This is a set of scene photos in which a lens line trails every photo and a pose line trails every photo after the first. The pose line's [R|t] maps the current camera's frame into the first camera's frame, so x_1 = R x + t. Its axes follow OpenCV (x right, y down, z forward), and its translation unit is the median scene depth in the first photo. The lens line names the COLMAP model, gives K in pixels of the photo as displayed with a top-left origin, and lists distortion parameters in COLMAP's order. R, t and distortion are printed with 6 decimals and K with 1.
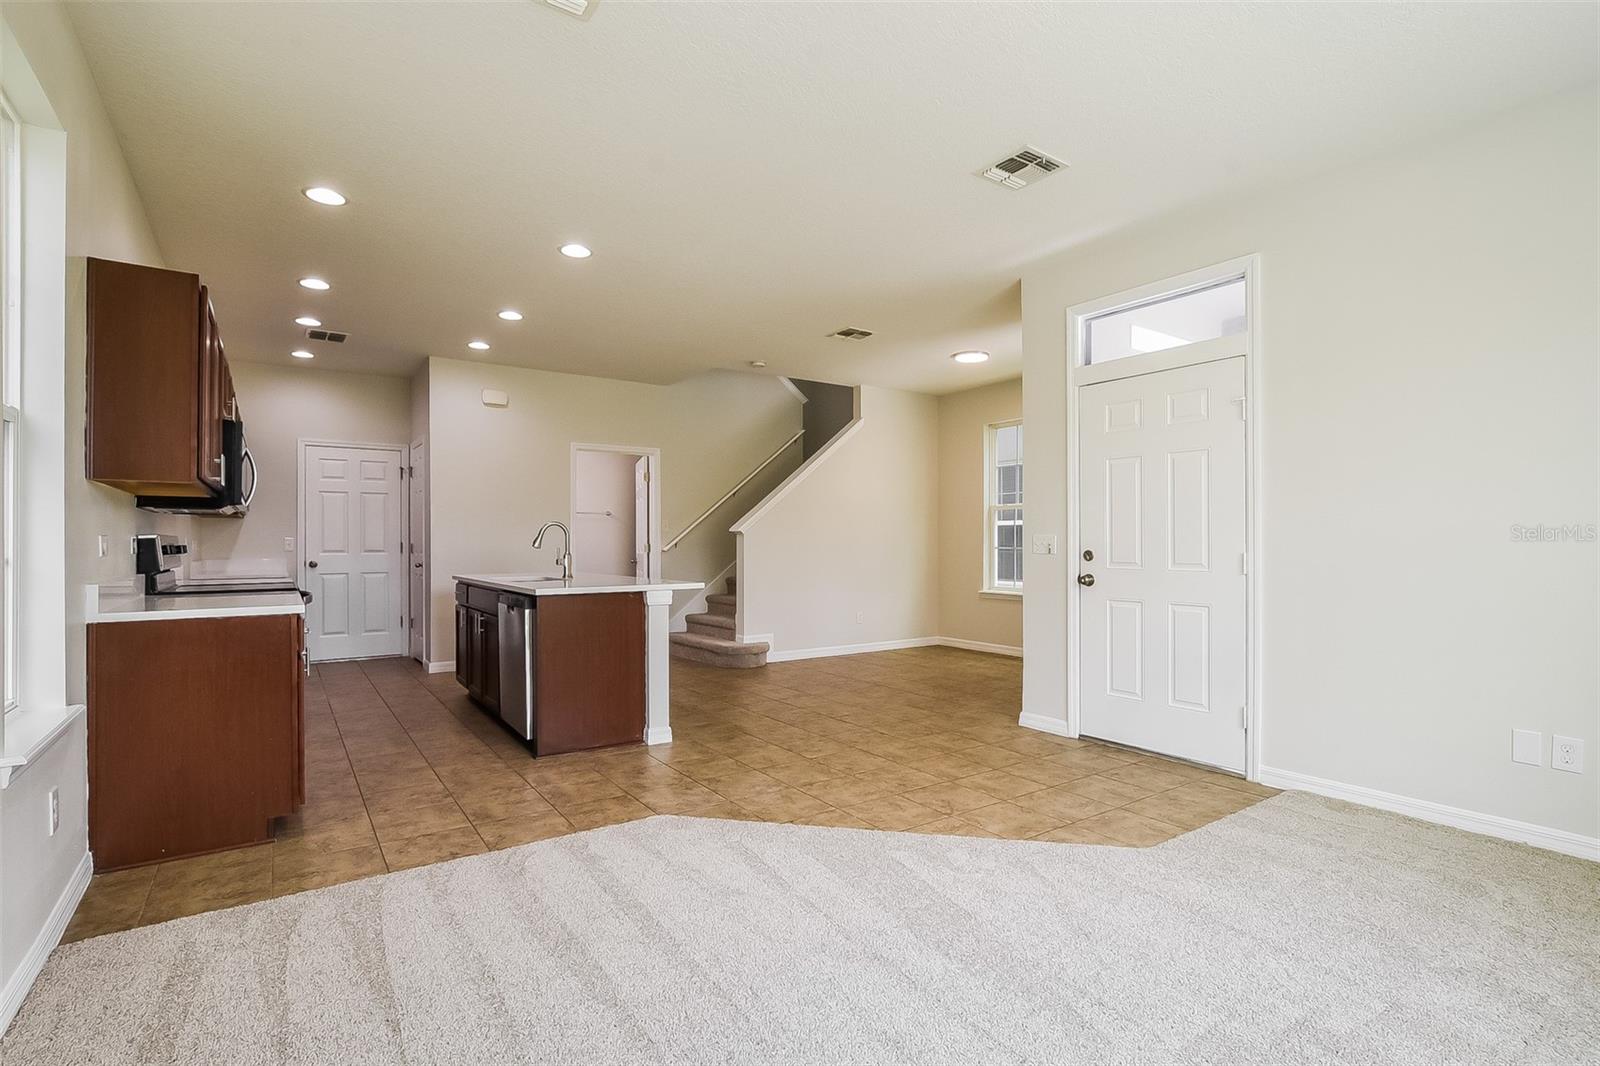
lens RADIAL K [[733.2, 0, 797.8], [0, 733.2, 538.6], [0, 0, 1]] dist [-0.000853, -0.000712]
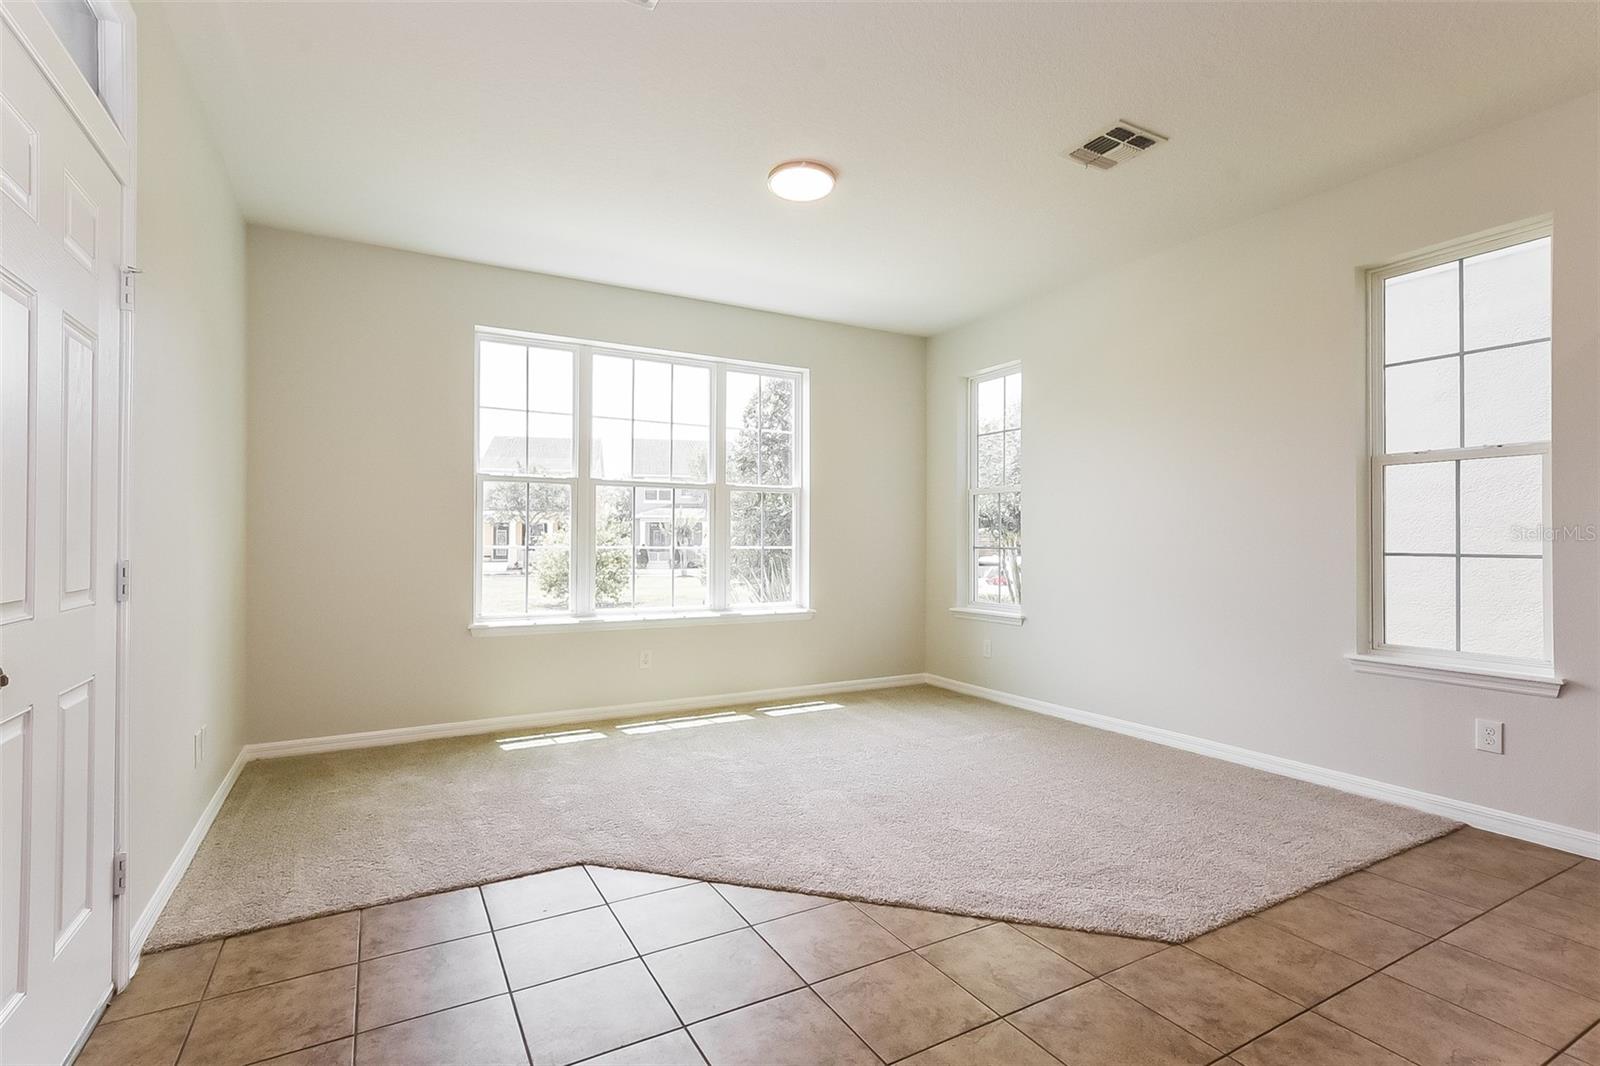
lens RADIAL K [[733.2, 0, 797.8], [0, 733.2, 538.6], [0, 0, 1]] dist [-0.000853, -0.000712]
pose [[-0.994600, -0.003466, 0.103725, 0.039904], [-0.004078, 0.999976, -0.005688, 0.004298], [-0.103703, -0.006081, -0.994590, 0.720544]]
